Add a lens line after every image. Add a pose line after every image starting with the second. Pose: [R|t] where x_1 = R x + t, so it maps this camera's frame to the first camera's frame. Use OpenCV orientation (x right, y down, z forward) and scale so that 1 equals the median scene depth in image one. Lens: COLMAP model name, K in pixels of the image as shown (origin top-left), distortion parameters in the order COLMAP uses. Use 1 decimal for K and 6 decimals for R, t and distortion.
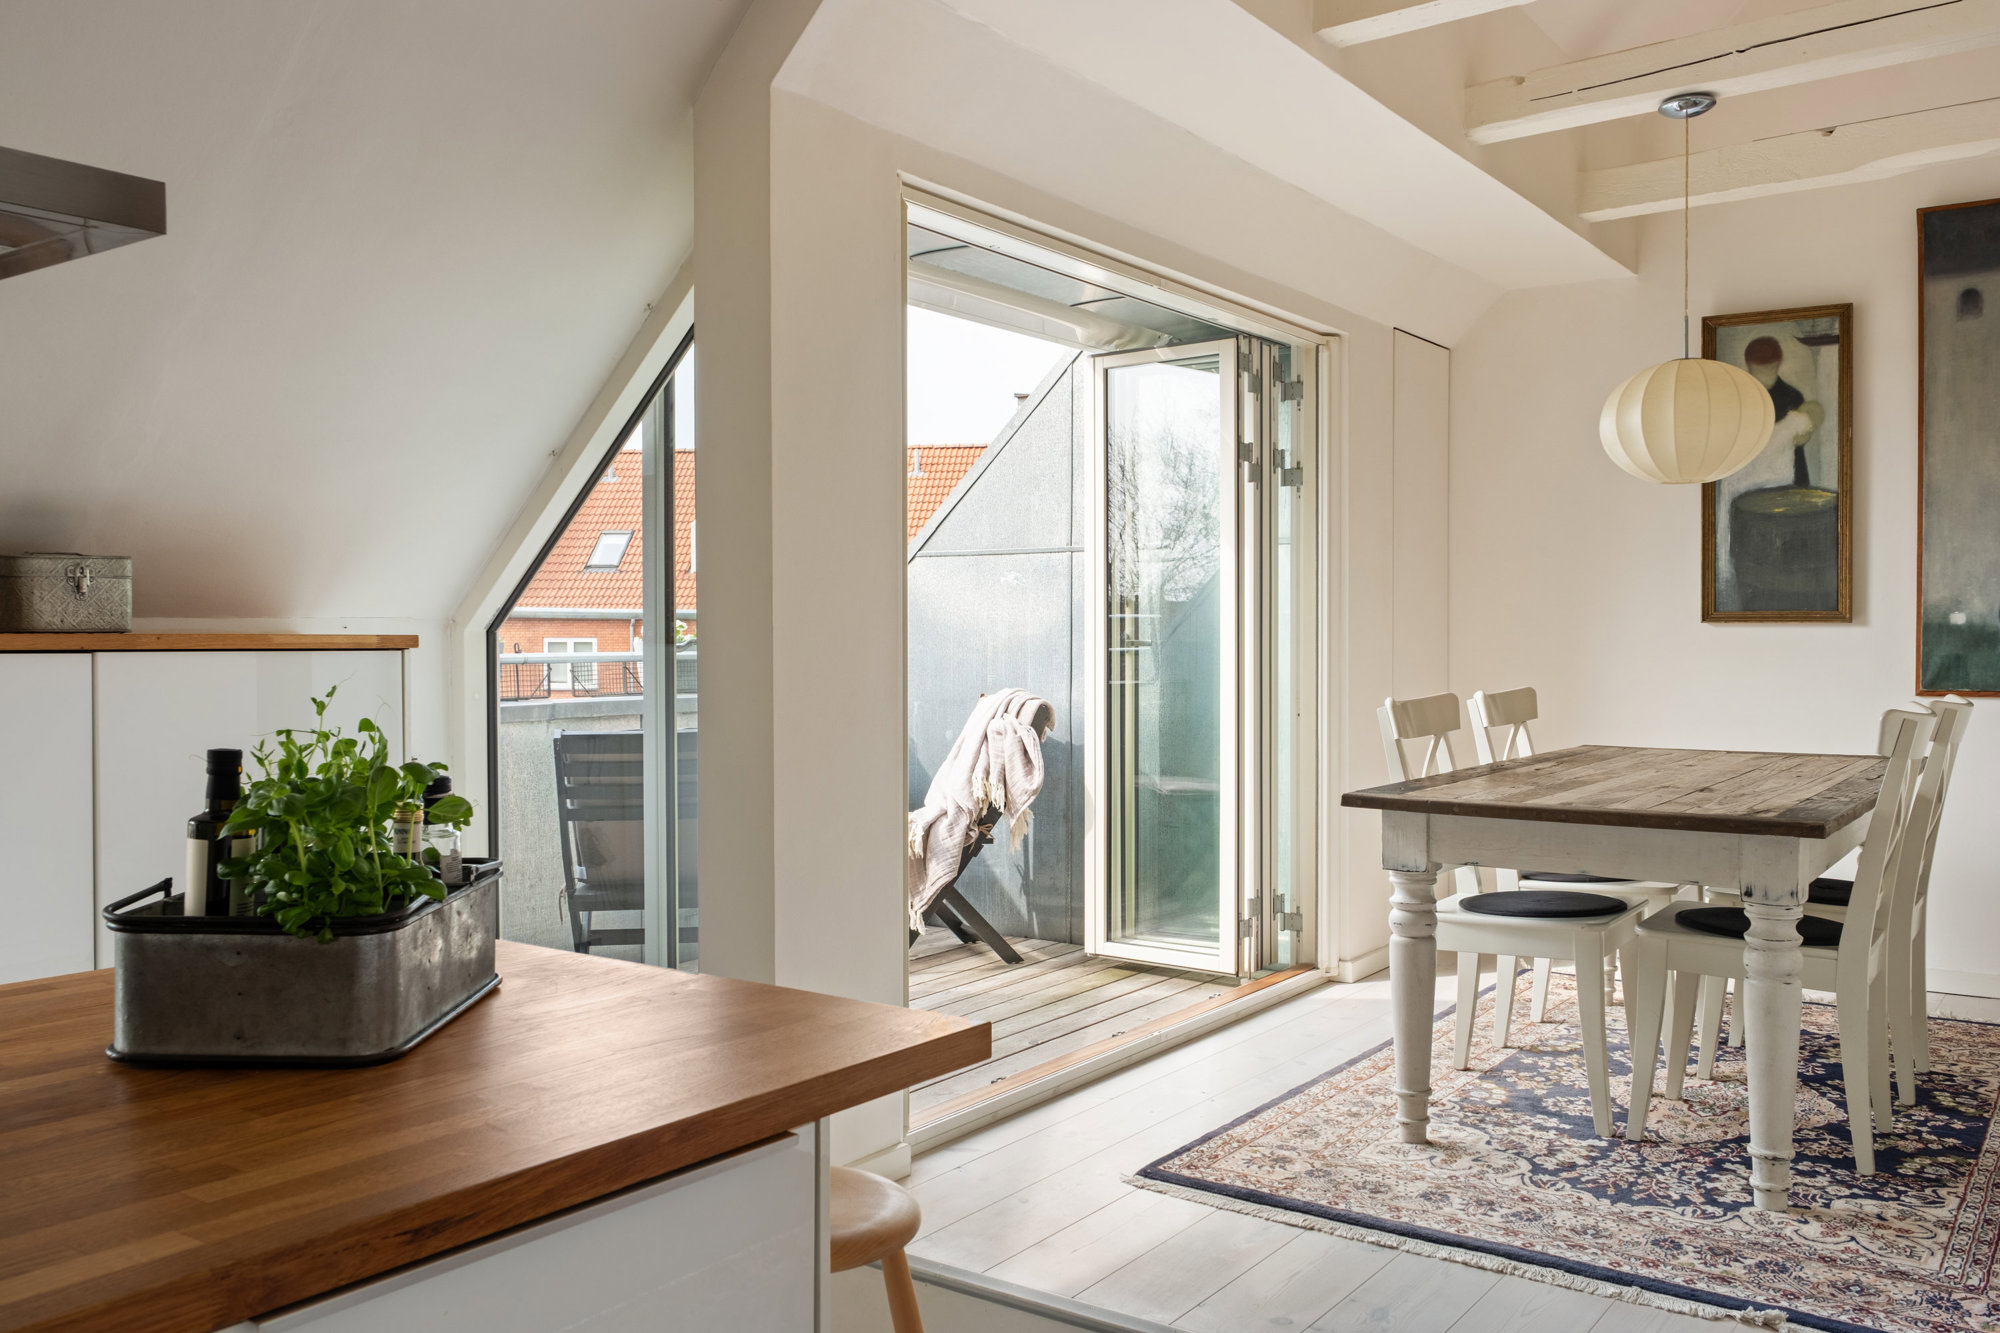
lens RADIAL K [[1674.9, 0, 989.7], [0, 1674.9, 663.3], [0, 0, 1]] dist [-0.007744, 0.022358]
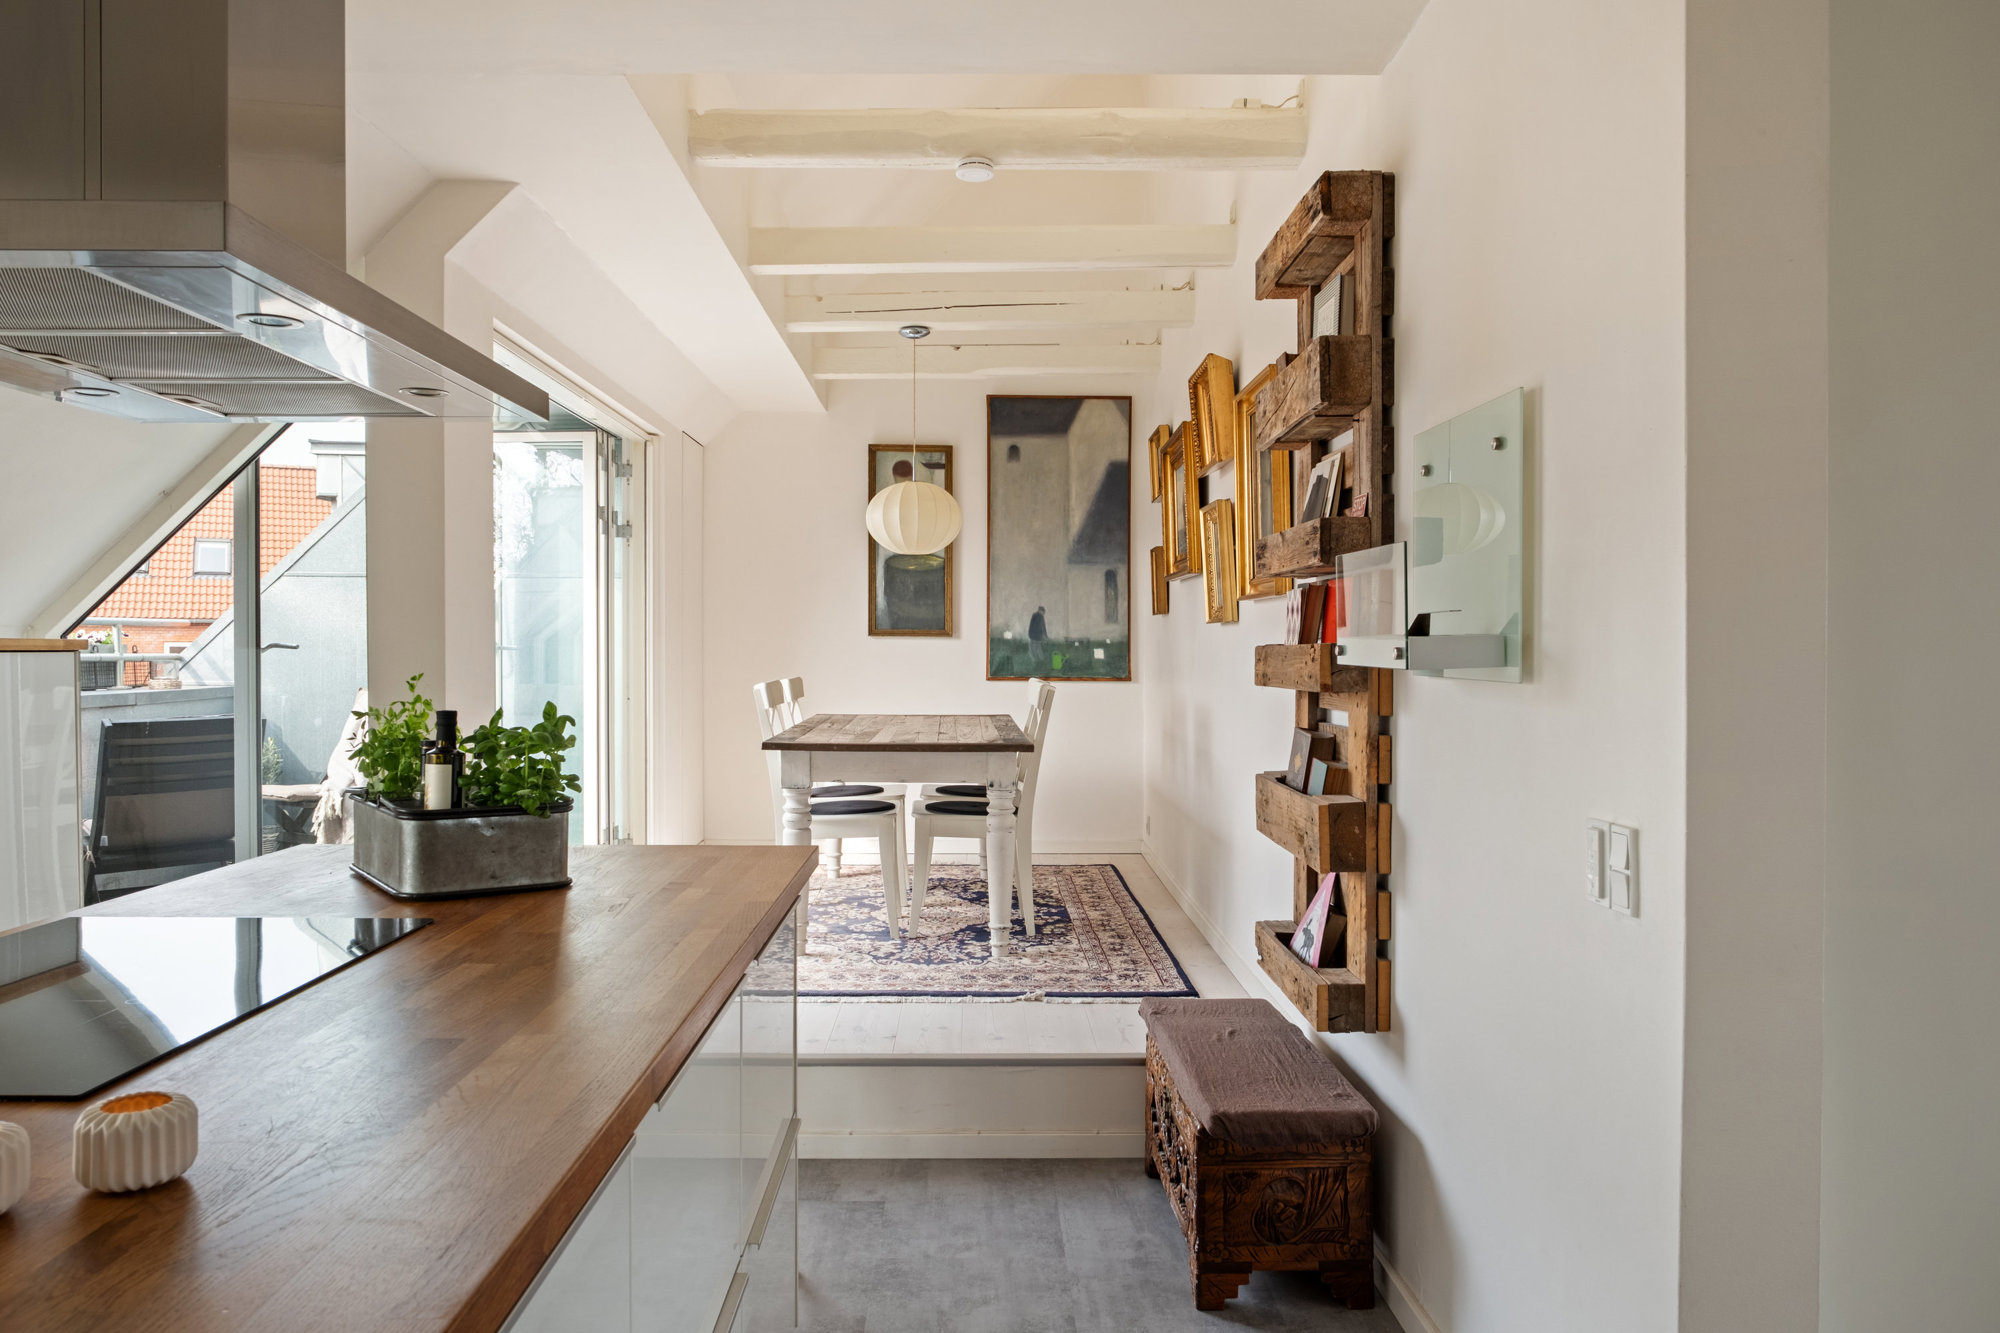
lens RADIAL K [[1381.0, 0, 1004.1], [0, 1381.0, 661.3], [0, 0, 1]] dist [-0.011853, -0.001553]
pose [[0.802305, -0.002760, 0.596908, -0.275443], [0.004563, 0.999988, -0.001509, 0.002501], [-0.596896, 0.003935, 0.802309, -0.139348]]
